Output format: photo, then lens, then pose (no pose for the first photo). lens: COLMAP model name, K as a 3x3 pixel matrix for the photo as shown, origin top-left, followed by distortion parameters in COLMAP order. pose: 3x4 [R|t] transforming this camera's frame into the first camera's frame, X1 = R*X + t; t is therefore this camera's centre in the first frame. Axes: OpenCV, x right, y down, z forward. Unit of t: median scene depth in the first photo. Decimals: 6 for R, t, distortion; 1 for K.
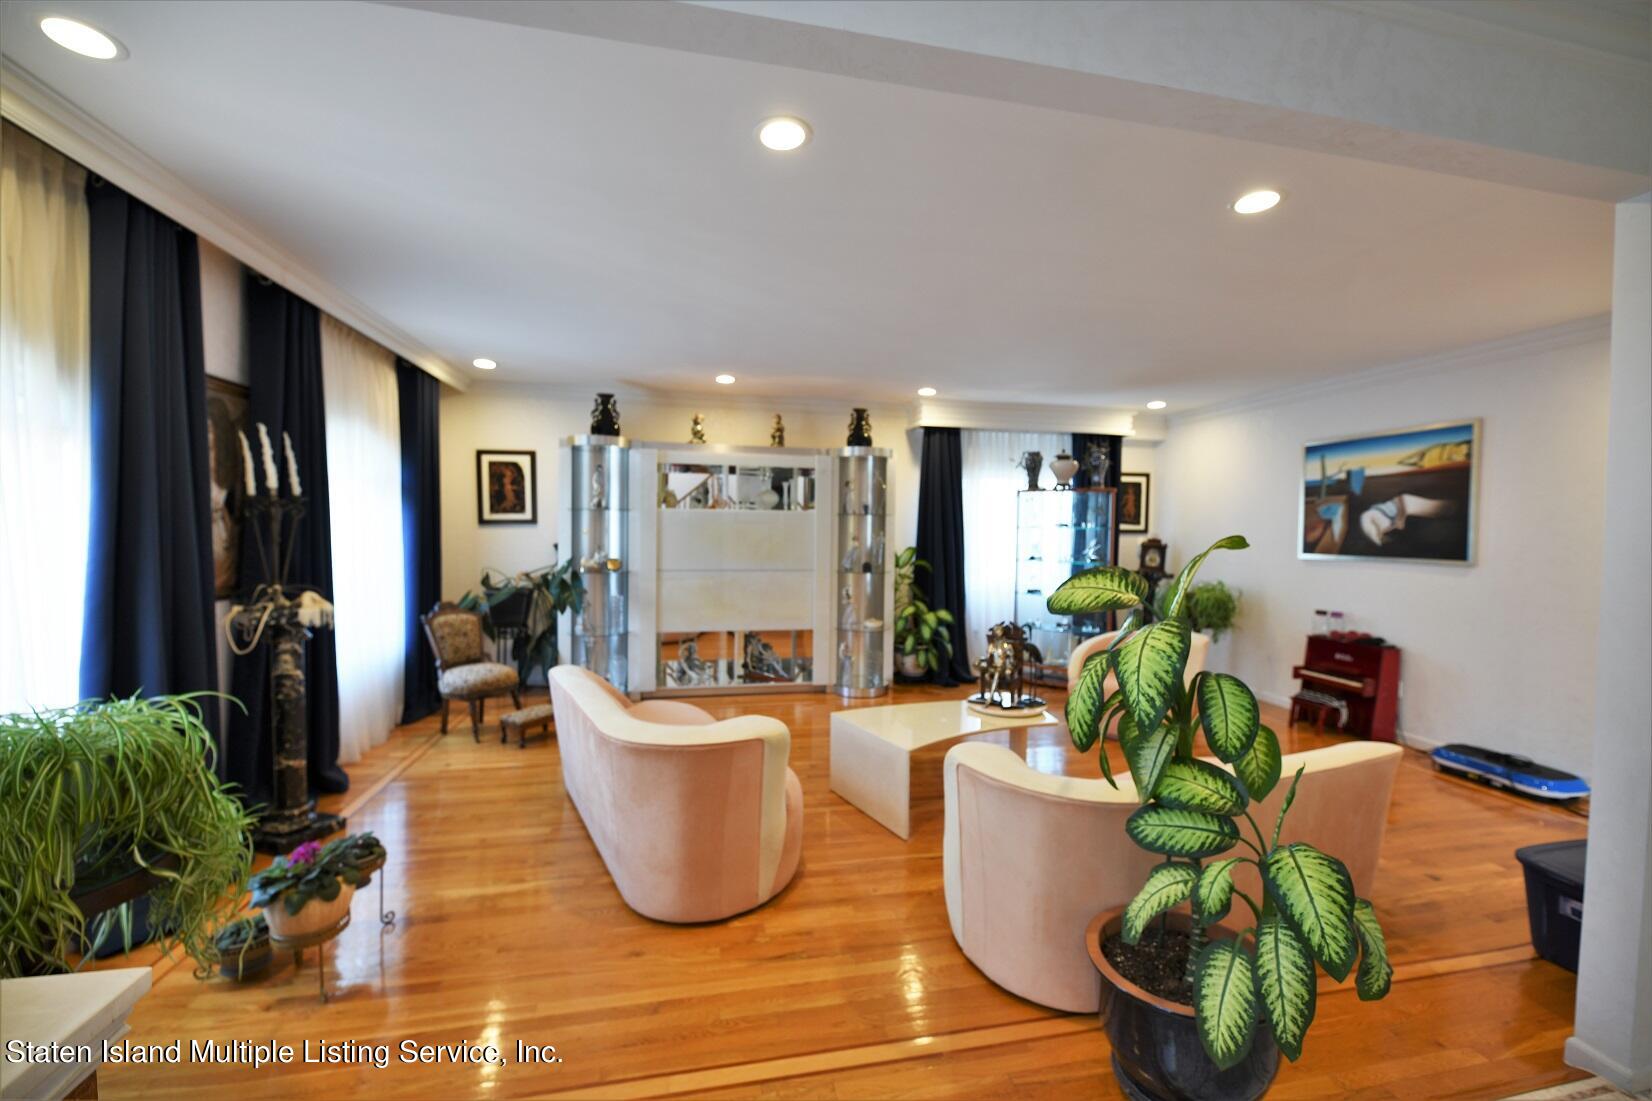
lens RADIAL K [[660.4, 0, 827.9], [0, 660.4, 547.0], [0, 0, 1]] dist [-0.012669, -0.000054]
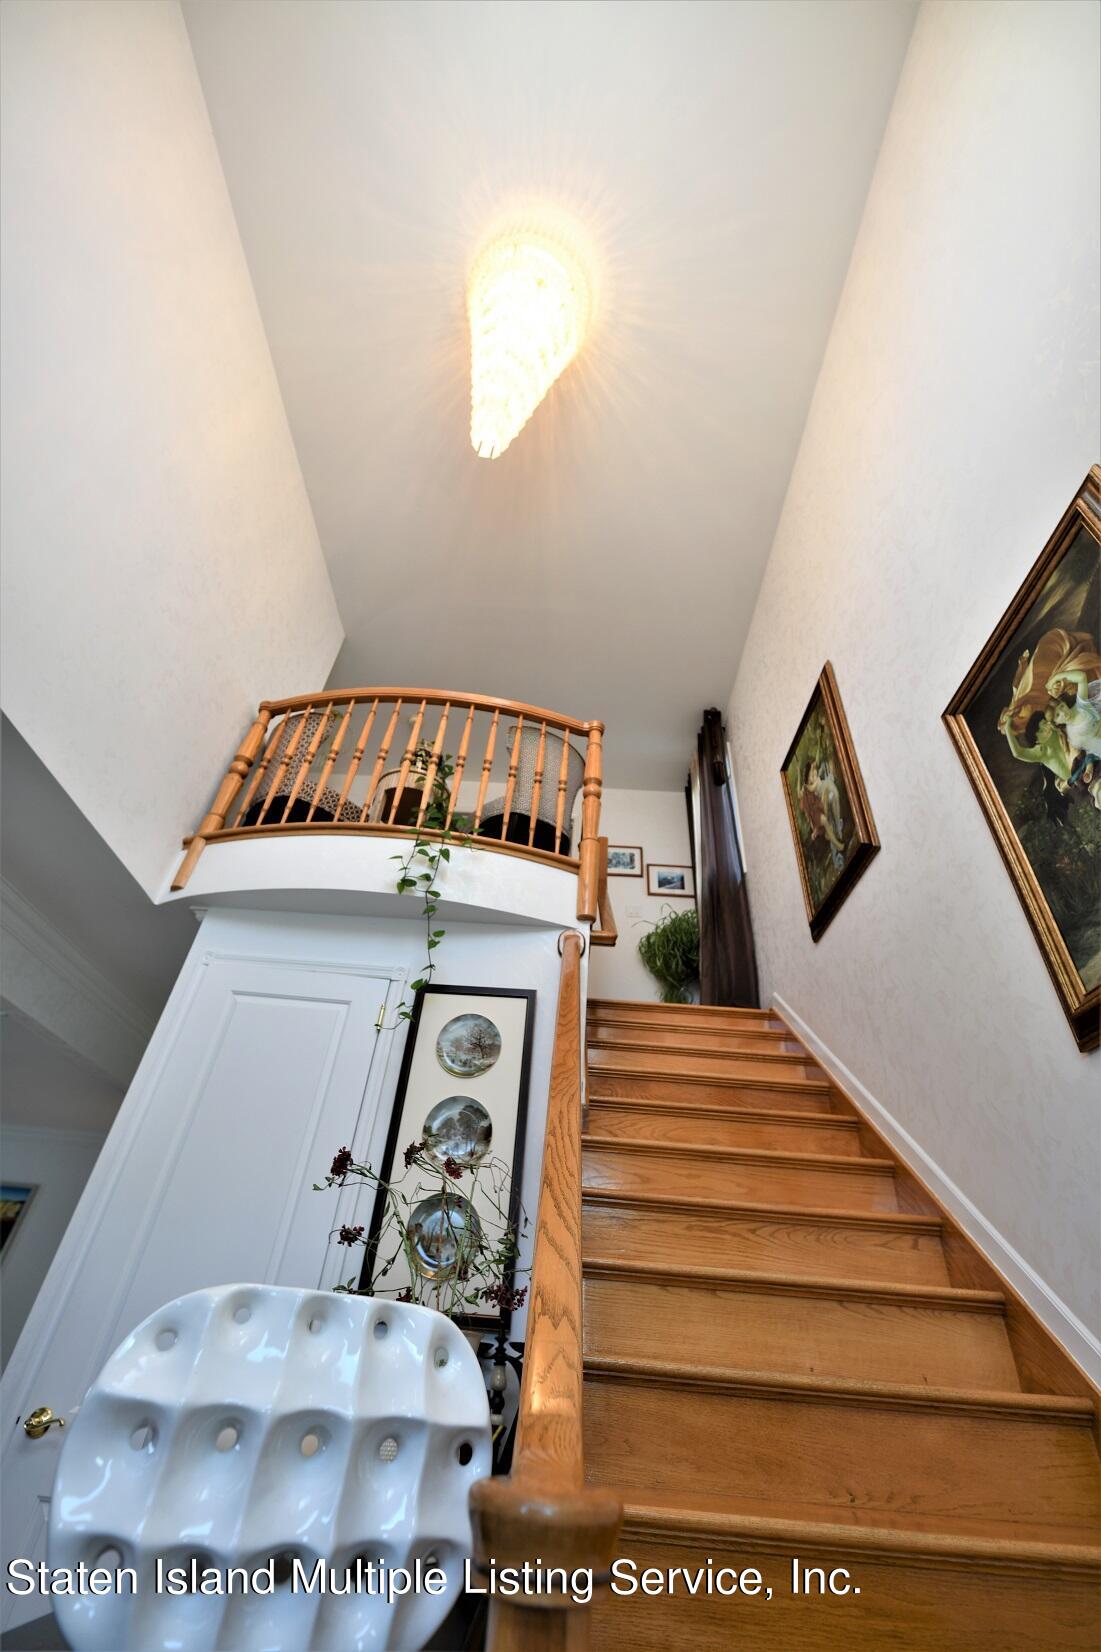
lens RADIAL K [[686.9, 0, 546.9], [0, 686.9, 828.1], [0, 0, 1]] dist [-0.000147, -0.004022]
pose [[0.192903, 0.620466, 0.760138, -0.340697], [-0.047549, 0.779690, -0.624358, 0.063260], [-0.980065, 0.084297, 0.179907, -0.356479]]
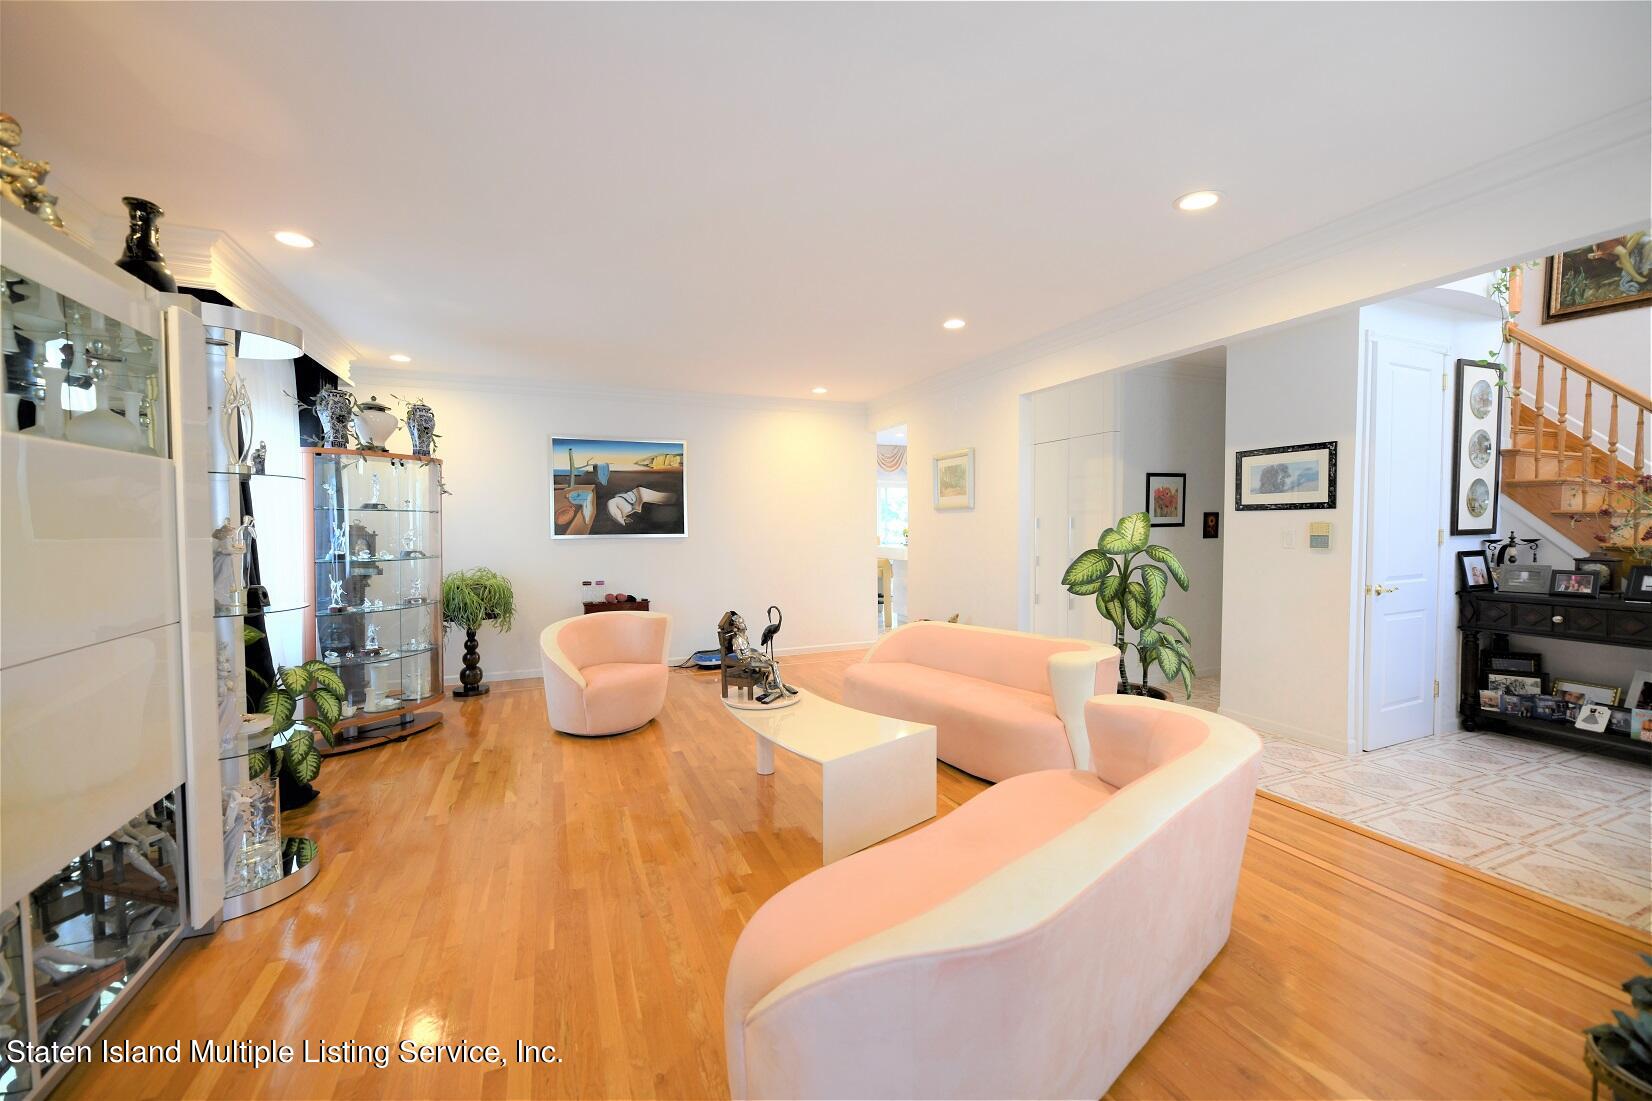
lens RADIAL K [[660.4, 0, 827.9], [0, 660.4, 547.0], [0, 0, 1]] dist [-0.012669, -0.000054]
pose [[-0.186034, -0.043511, 0.981579, -0.539293], [0.028536, 0.998358, 0.049663, -0.013048], [-0.982129, 0.037250, -0.184487, 0.869775]]
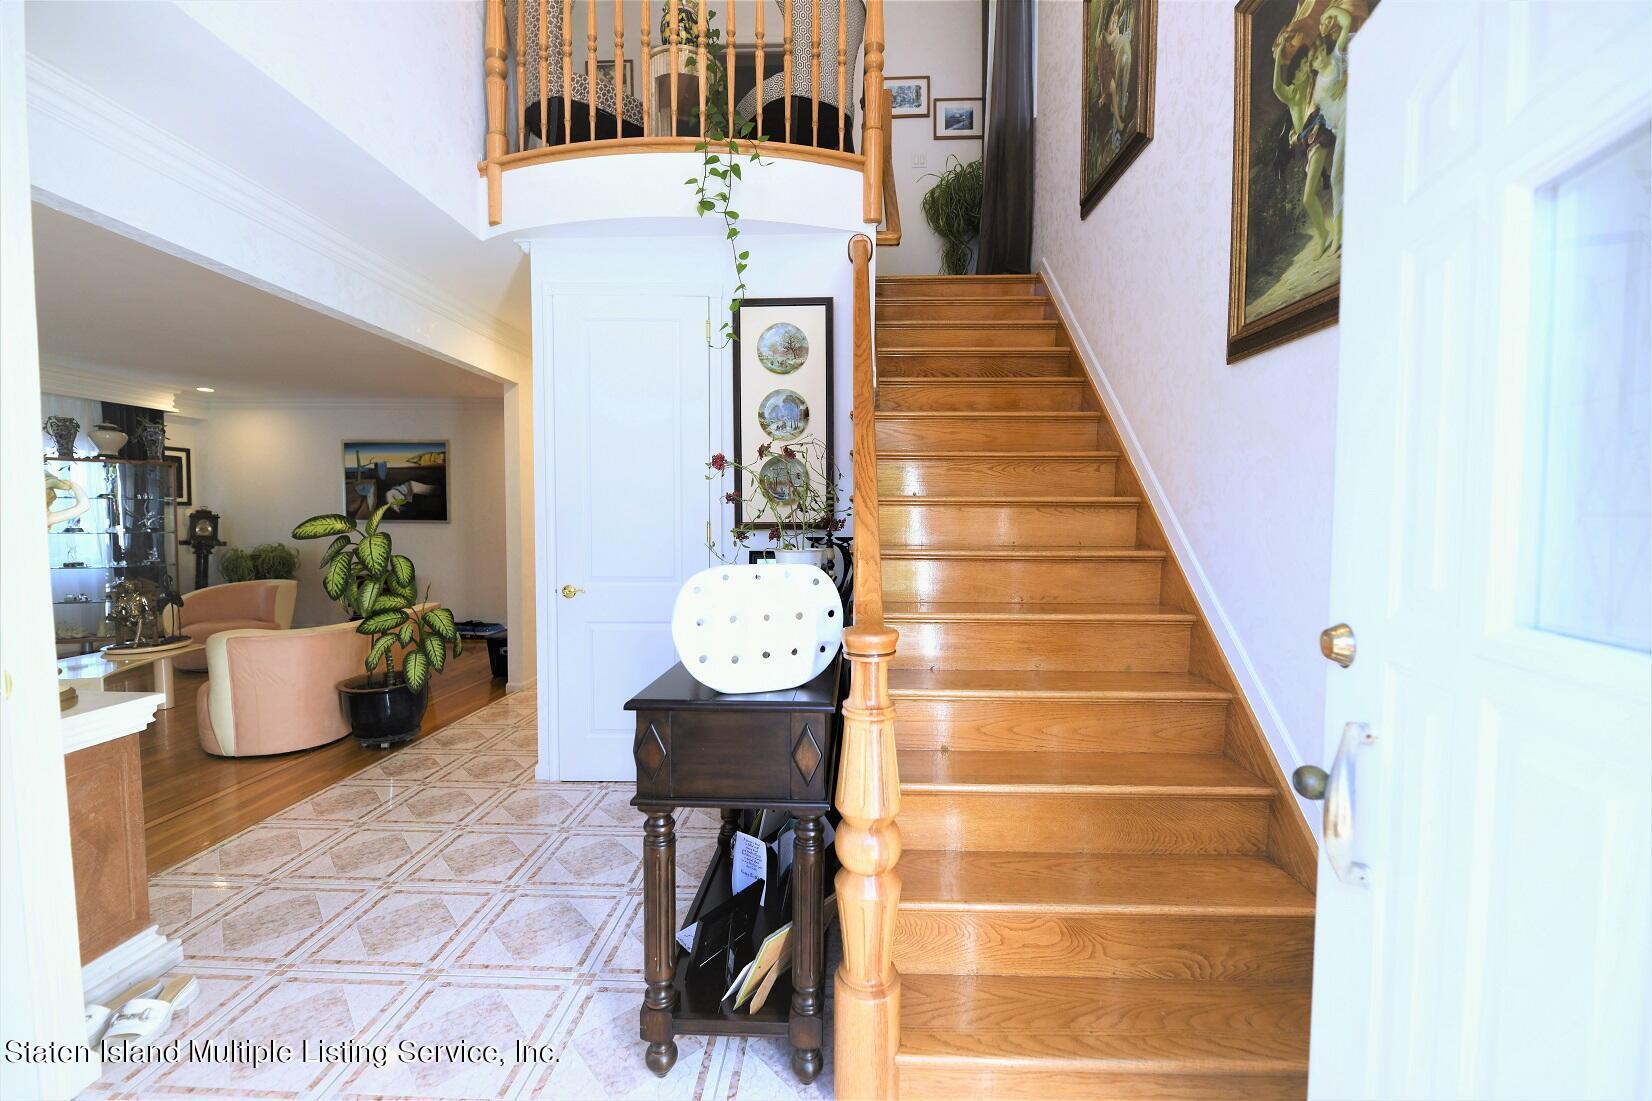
lens RADIAL K [[660.4, 0, 827.9], [0, 660.4, 547.0], [0, 0, 1]] dist [-0.012669, -0.000054]
pose [[0.228449, -0.052097, 0.972161, -0.473116], [0.021370, 0.998595, 0.048492, 0.026587], [-0.973321, 0.009697, 0.229241, -0.376192]]
